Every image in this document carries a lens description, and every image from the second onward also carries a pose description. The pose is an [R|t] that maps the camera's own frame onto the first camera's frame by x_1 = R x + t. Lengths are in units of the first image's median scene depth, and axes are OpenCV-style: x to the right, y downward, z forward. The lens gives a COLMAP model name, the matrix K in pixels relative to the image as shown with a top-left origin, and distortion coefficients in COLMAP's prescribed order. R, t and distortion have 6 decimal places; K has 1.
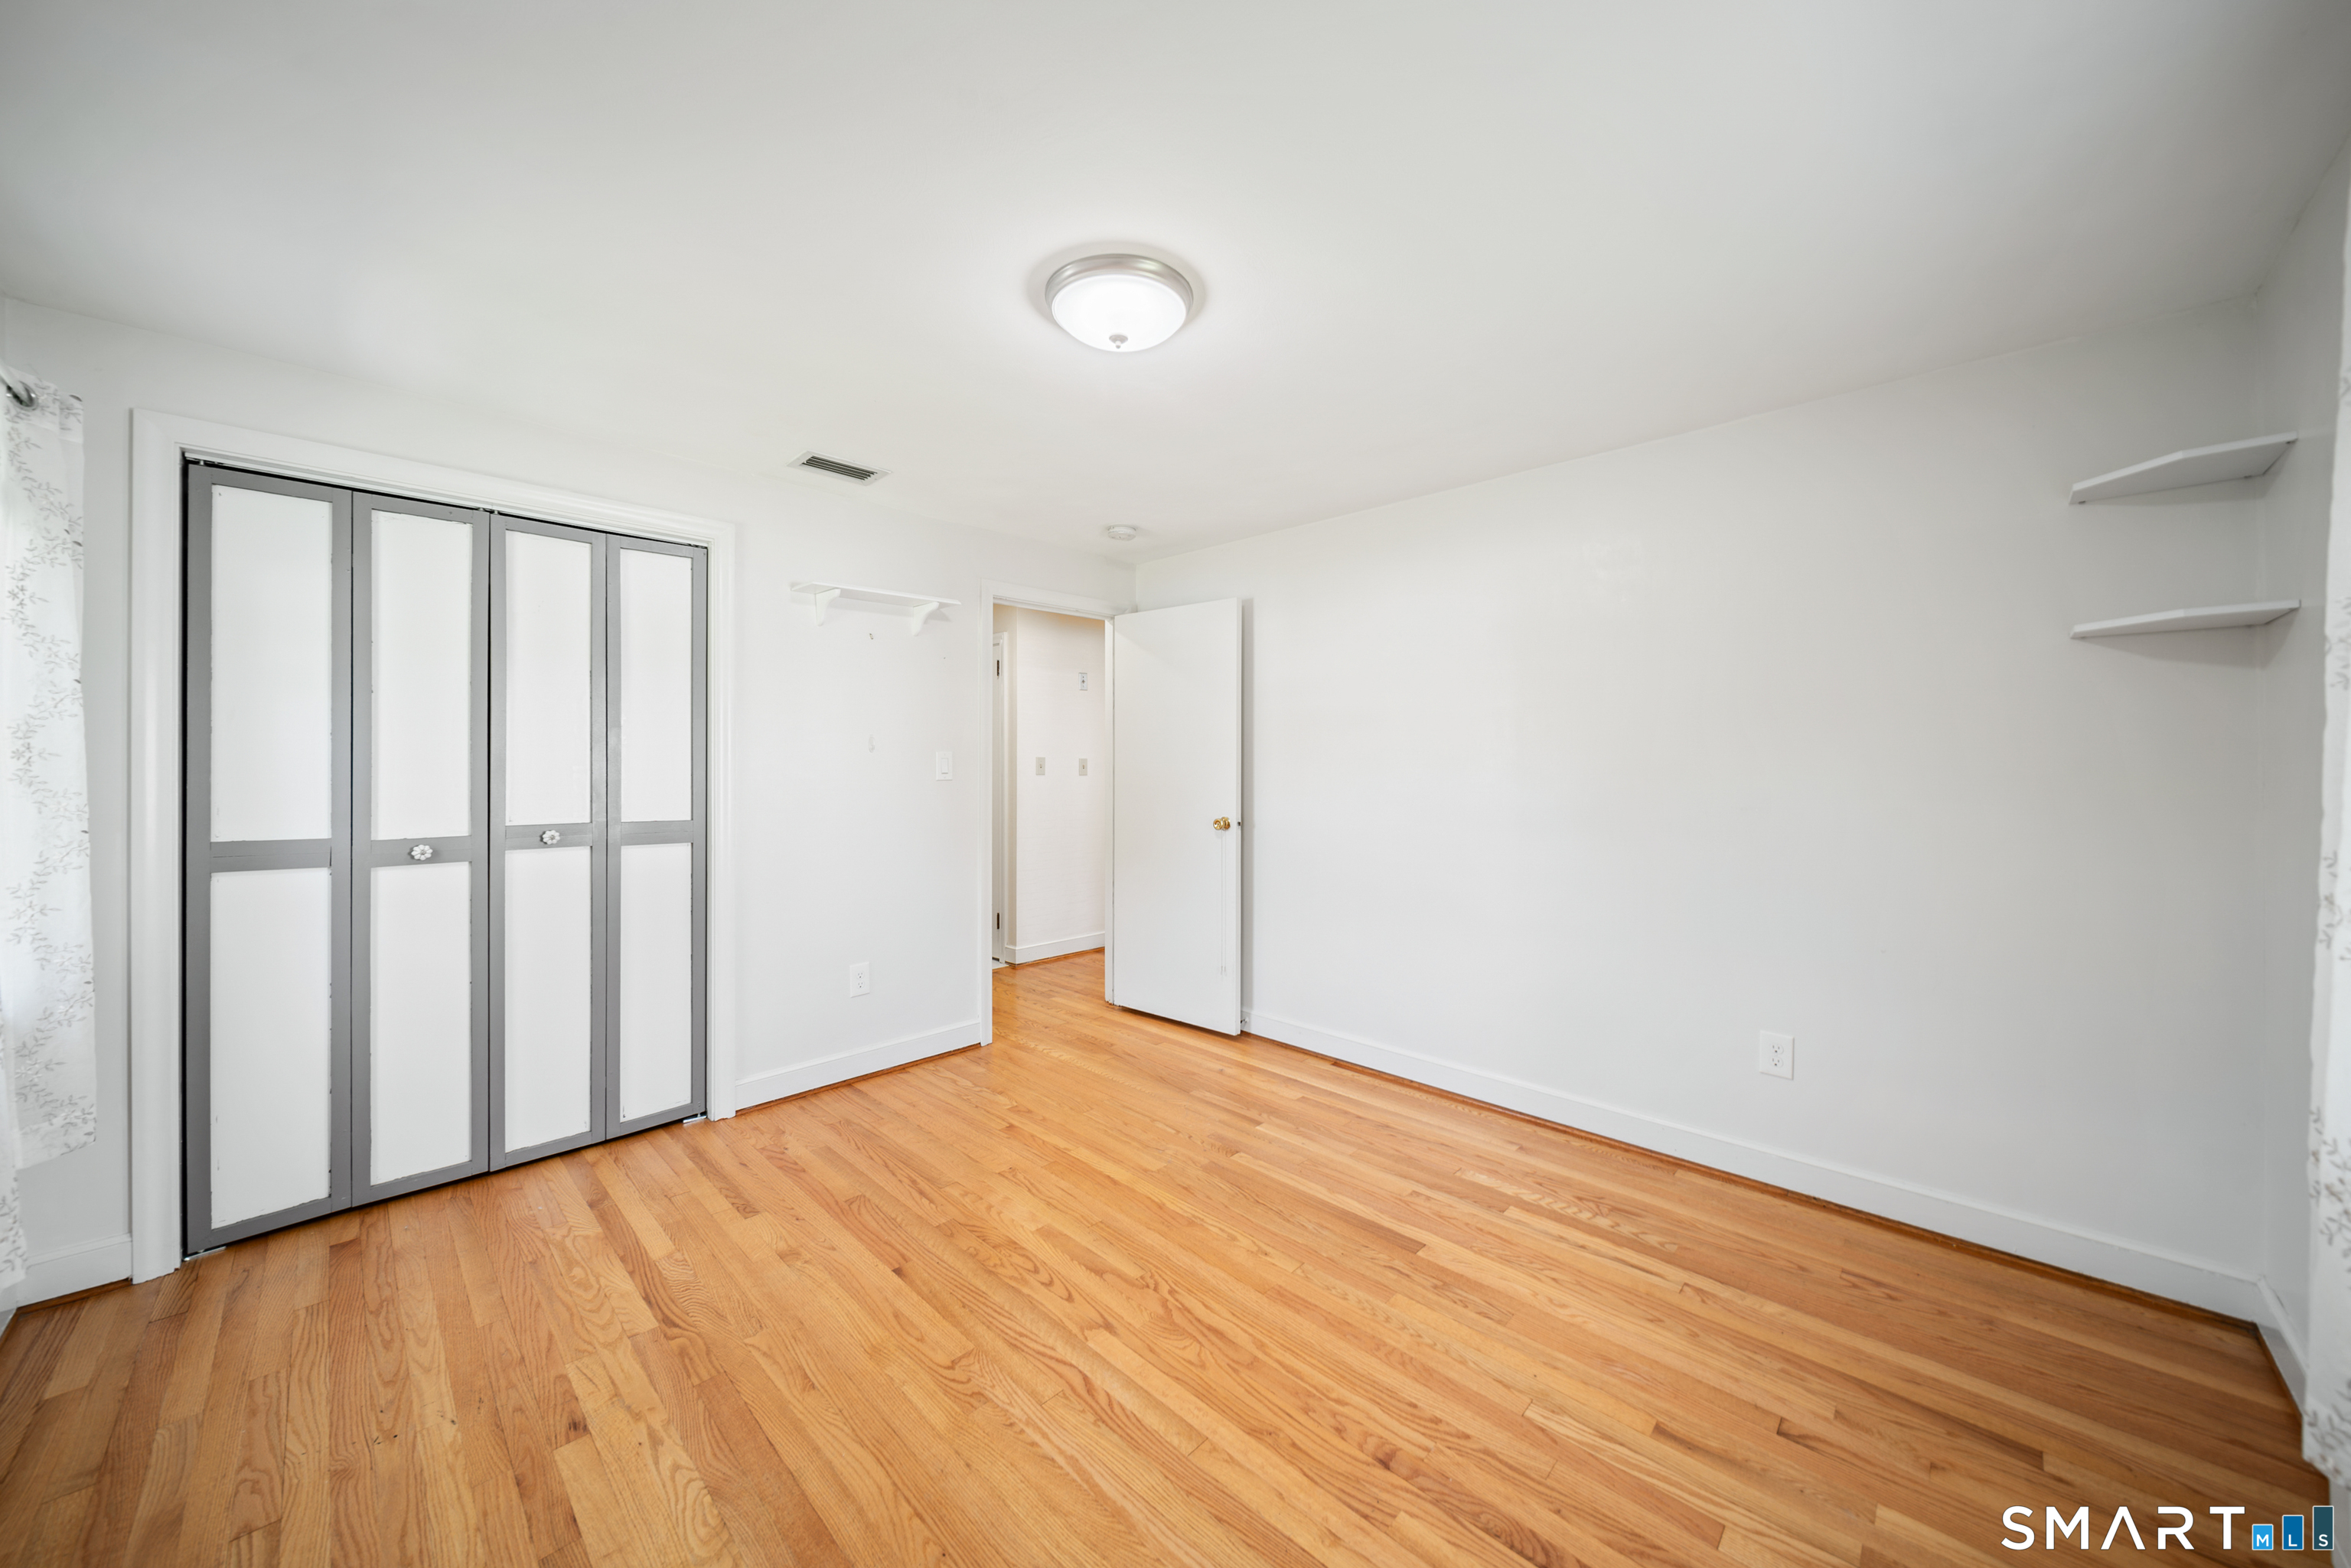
lens RADIAL K [[825.5, 0, 1161.0], [0, 825.5, 765.3], [0, 0, 1]] dist [0.001914, -0.000133]
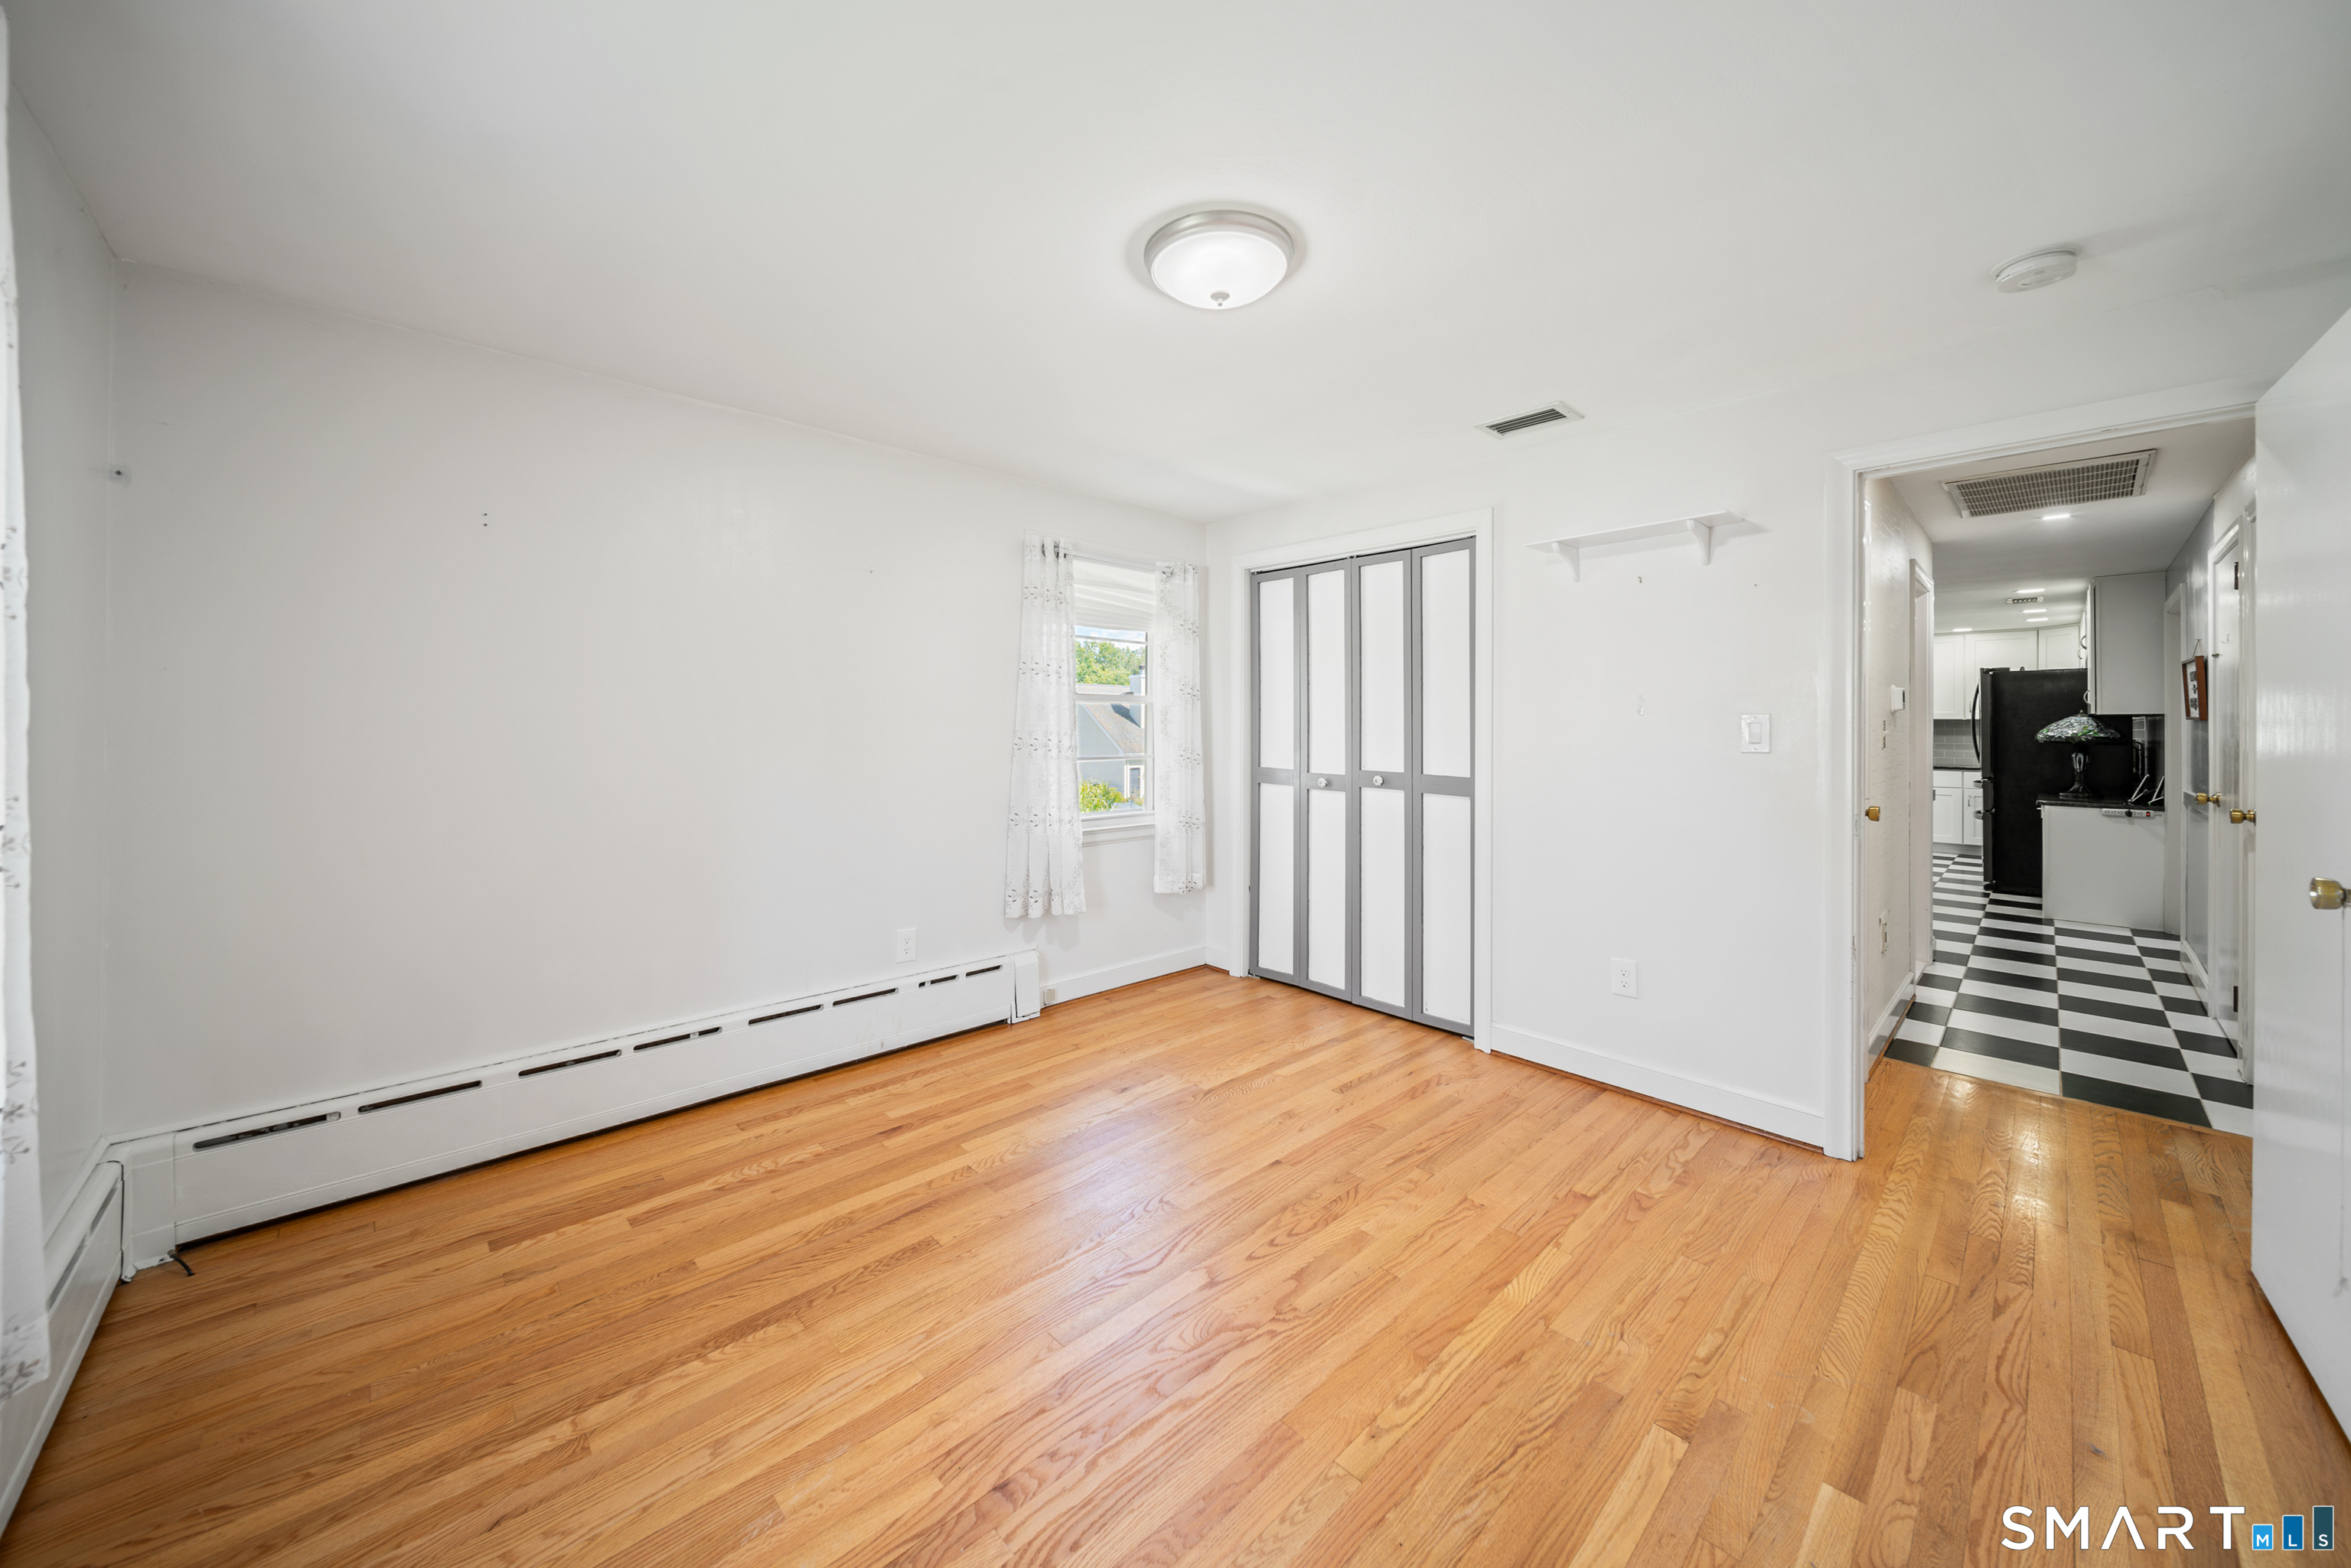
lens RADIAL K [[837.6, 0, 1158.6], [0, 837.6, 734.0], [0, 0, 1]] dist [0.002586, -0.001784]
pose [[-0.039541, 0.009100, -0.999177, 0.803771], [-0.011035, 0.999894, 0.009543, 0.000028], [0.999157, 0.011403, -0.039436, 0.816228]]
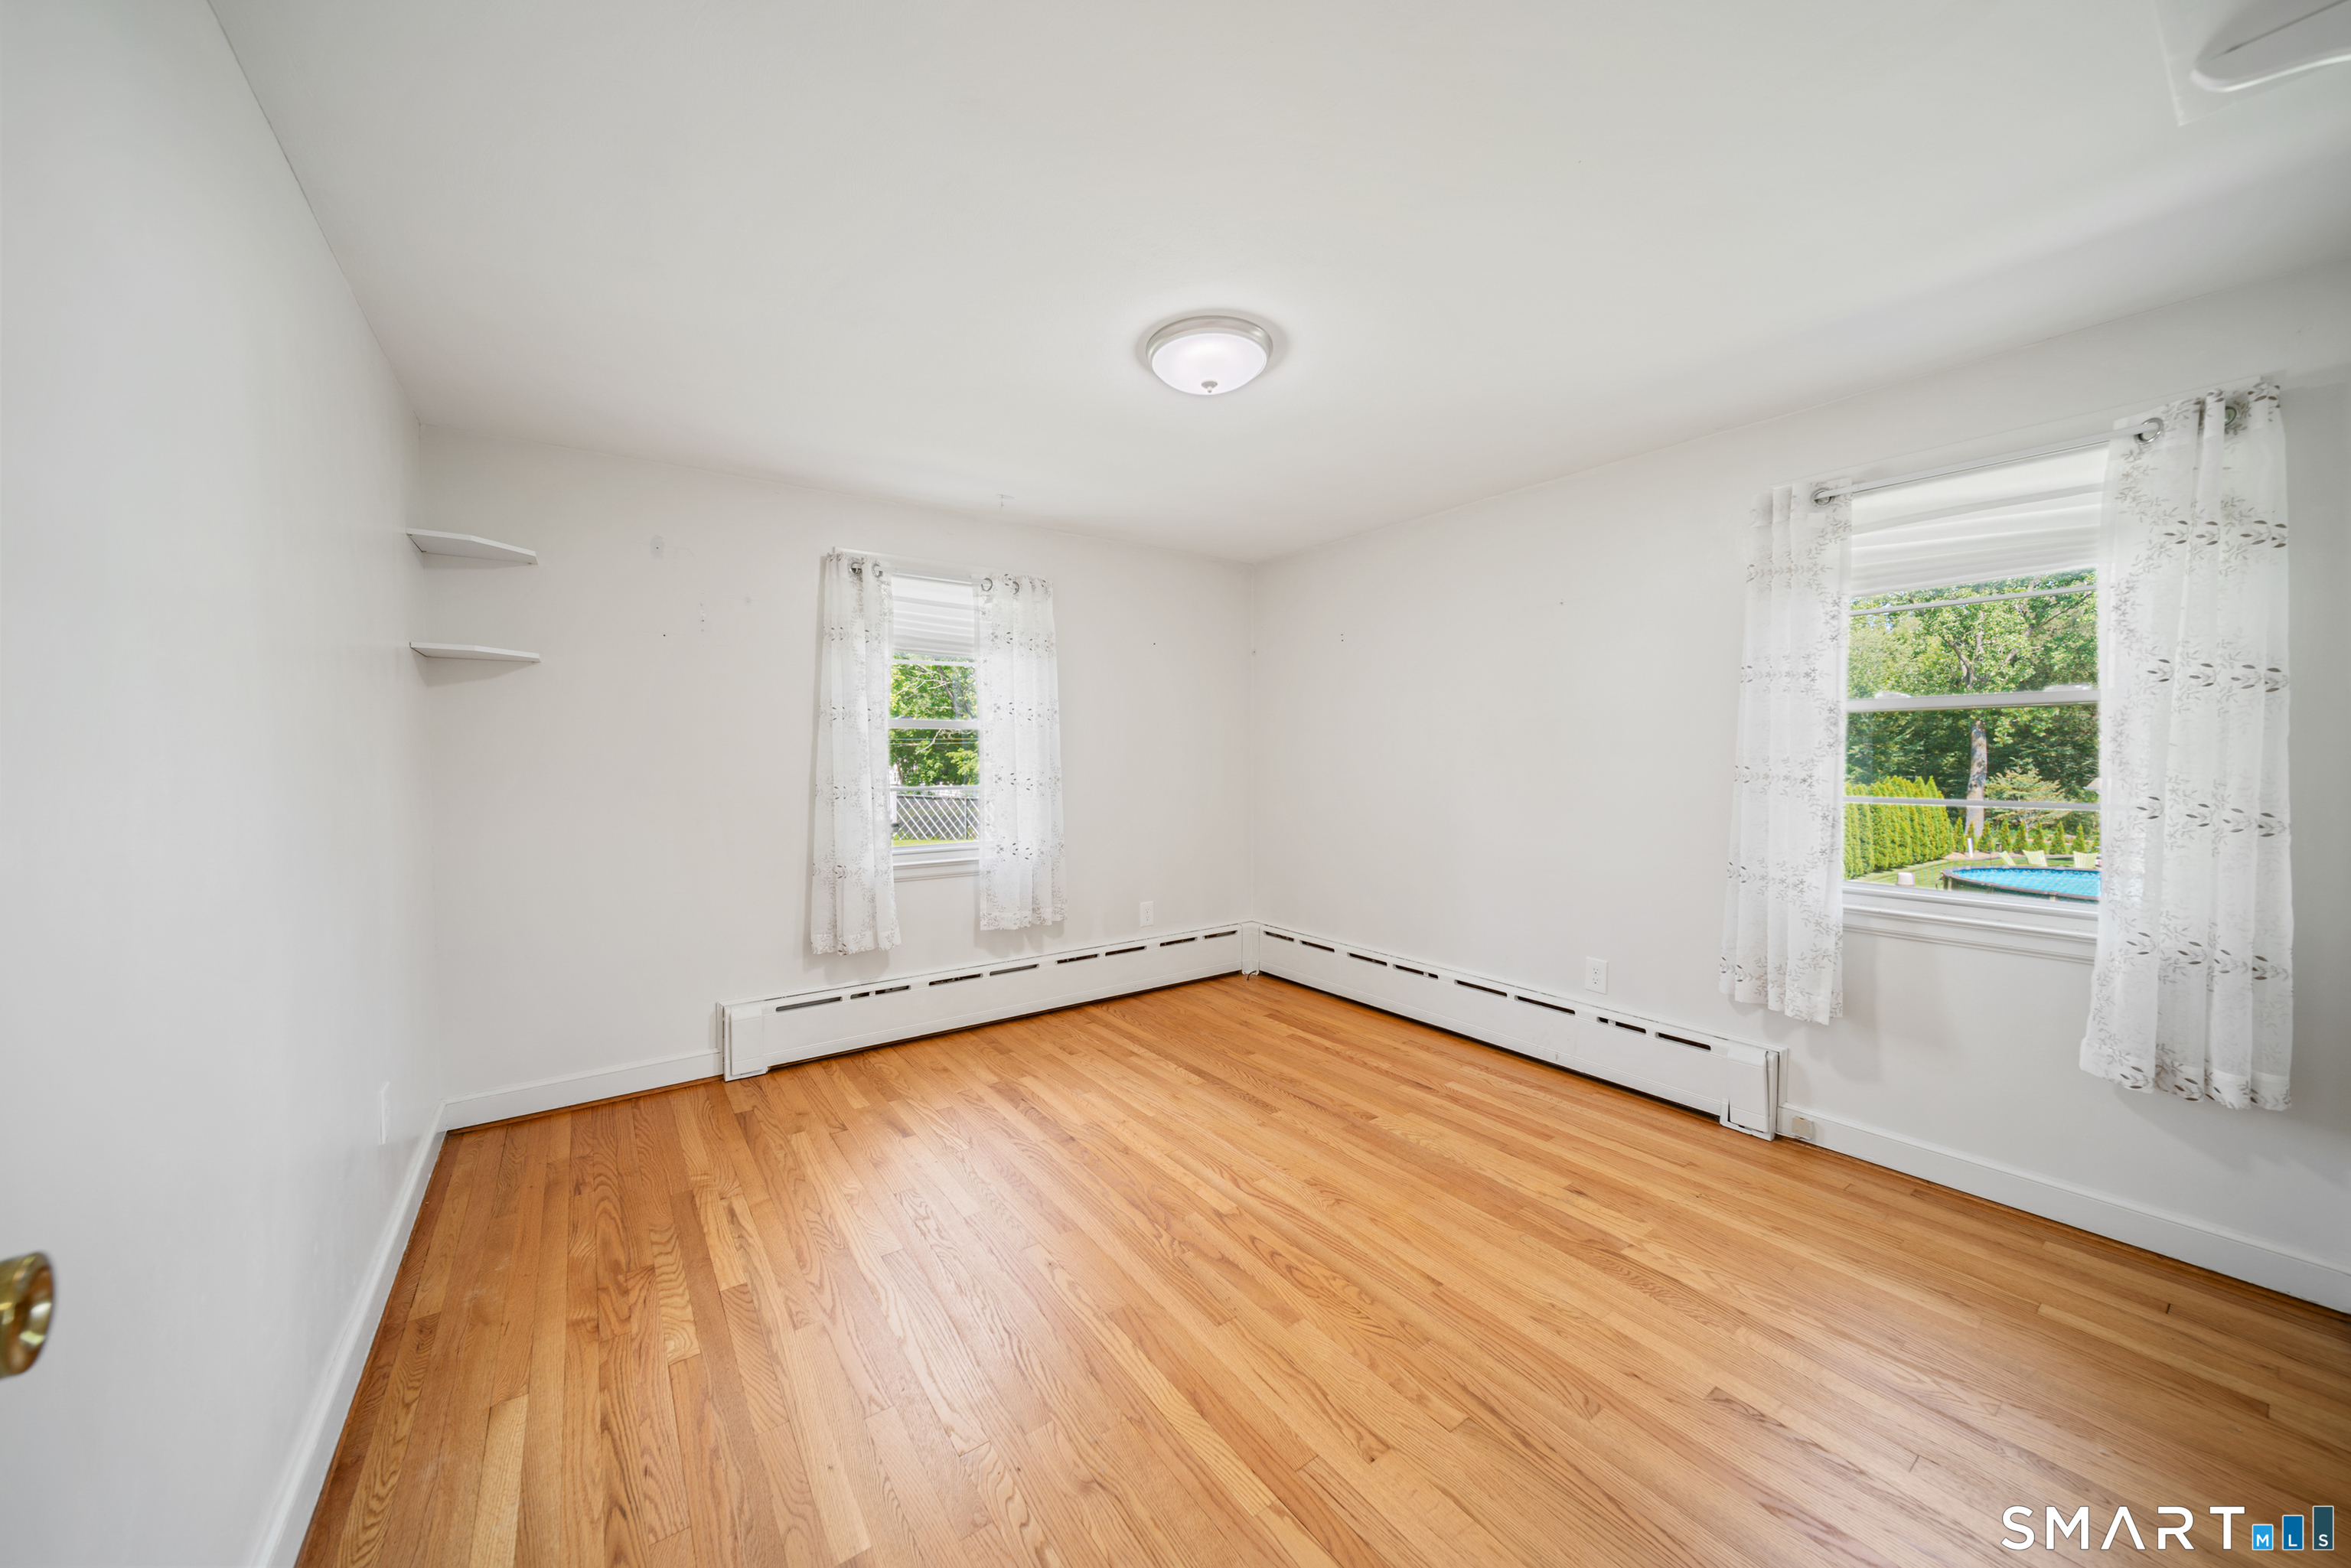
lens RADIAL K [[815.7, 0, 1164.3], [0, 815.7, 780.3], [0, 0, 1]] dist [-0.000283, -0.000146]
pose [[-0.985051, -0.002102, 0.172248, -0.159427], [0.004280, 0.999318, 0.036669, -0.000942], [-0.172208, 0.036858, -0.984371, 1.827844]]
